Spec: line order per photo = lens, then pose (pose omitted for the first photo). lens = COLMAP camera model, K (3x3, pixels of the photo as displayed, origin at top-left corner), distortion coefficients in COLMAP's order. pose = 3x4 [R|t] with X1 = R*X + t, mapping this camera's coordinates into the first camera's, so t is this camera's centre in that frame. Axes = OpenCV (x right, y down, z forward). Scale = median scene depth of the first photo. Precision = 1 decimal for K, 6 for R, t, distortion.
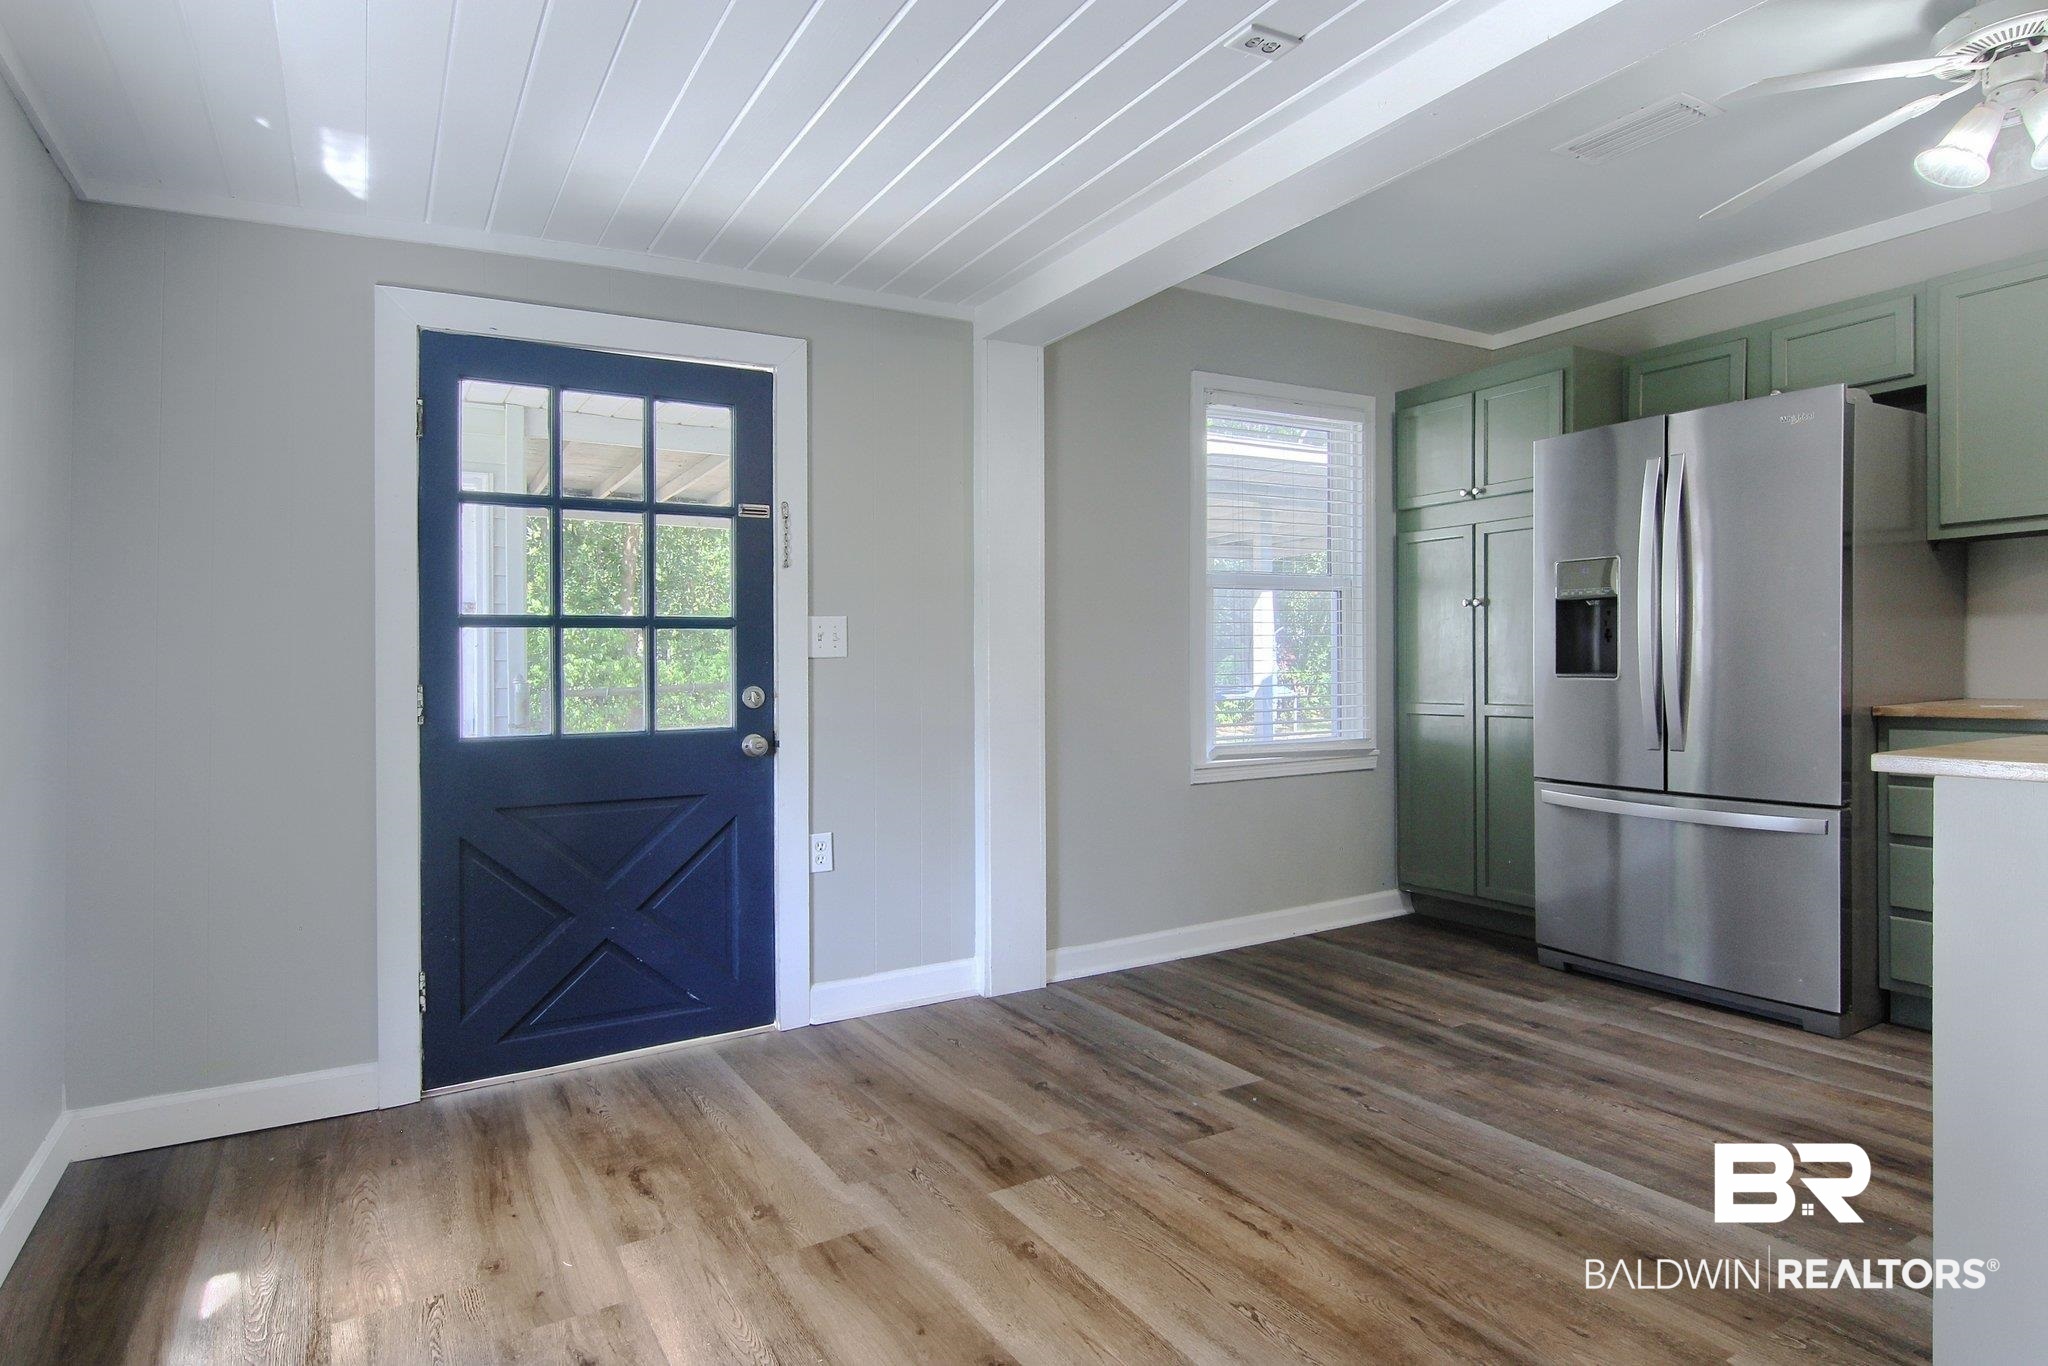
lens RADIAL K [[1131.3, 0, 1027.3], [0, 1131.3, 672.4], [0, 0, 1]] dist [-0.016857, -0.000077]
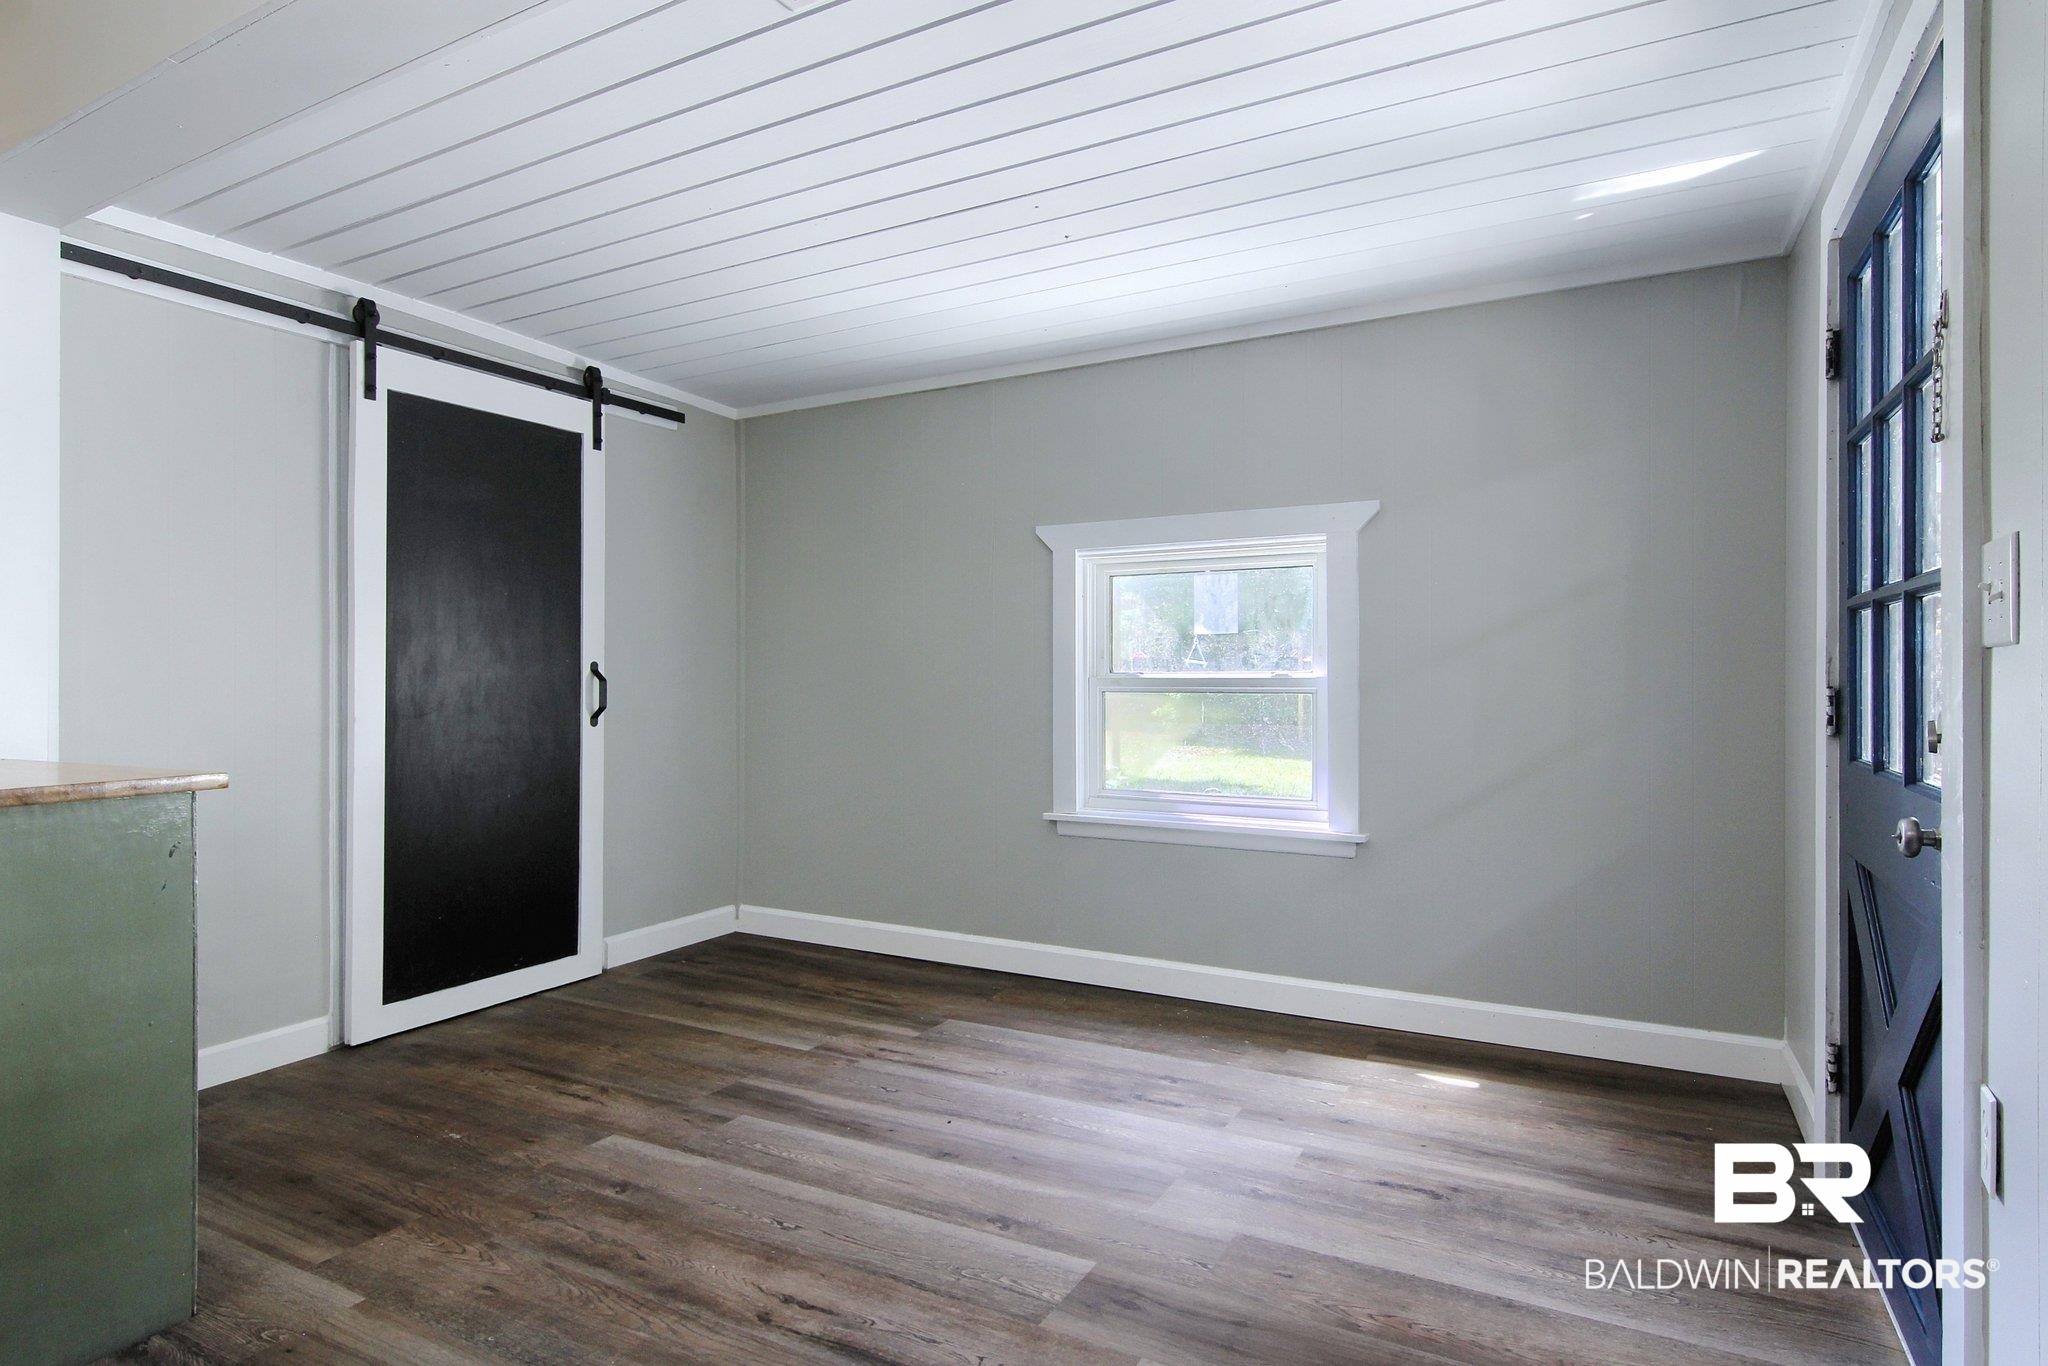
lens RADIAL K [[1131.3, 0, 1023.8], [0, 1131.3, 681.7], [0, 0, 1]] dist [-0.016857, -0.000077]
pose [[-0.869541, 0.014144, -0.493658, 0.427280], [0.008209, 0.999866, 0.014189, -0.012598], [0.493792, 0.008286, -0.869540, 1.651269]]
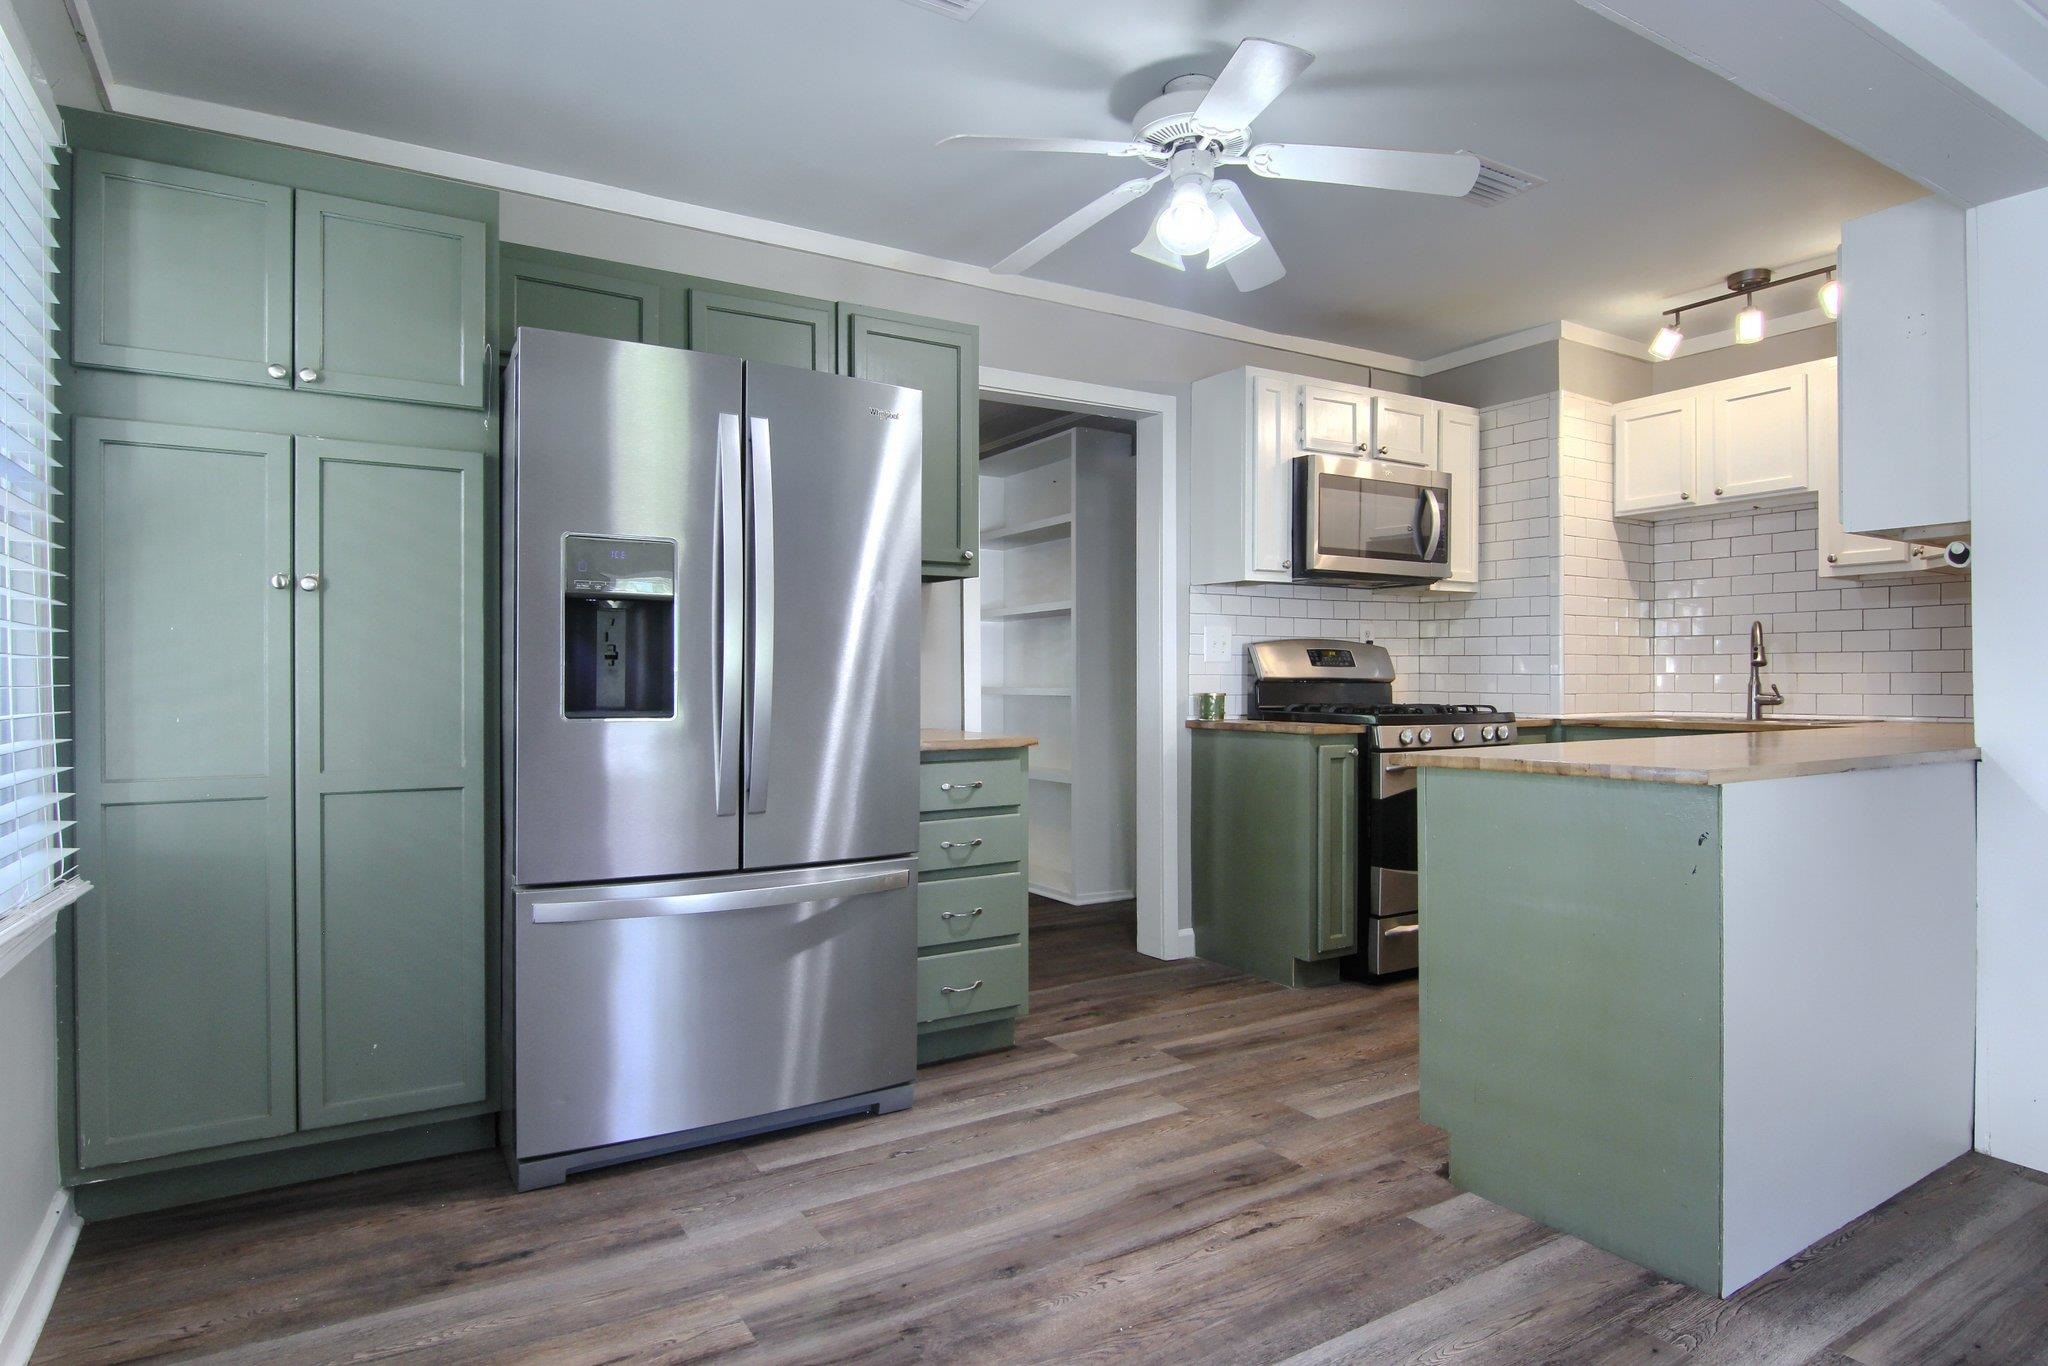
lens RADIAL K [[1131.3, 0, 1029.1], [0, 1131.3, 698.5], [0, 0, 1]] dist [-0.016857, -0.000077]
pose [[-0.023549, 0.005102, 0.999710, -0.258636], [0.010178, 0.999936, -0.004863, -0.001054], [-0.999671, 0.010060, -0.023599, 1.202650]]
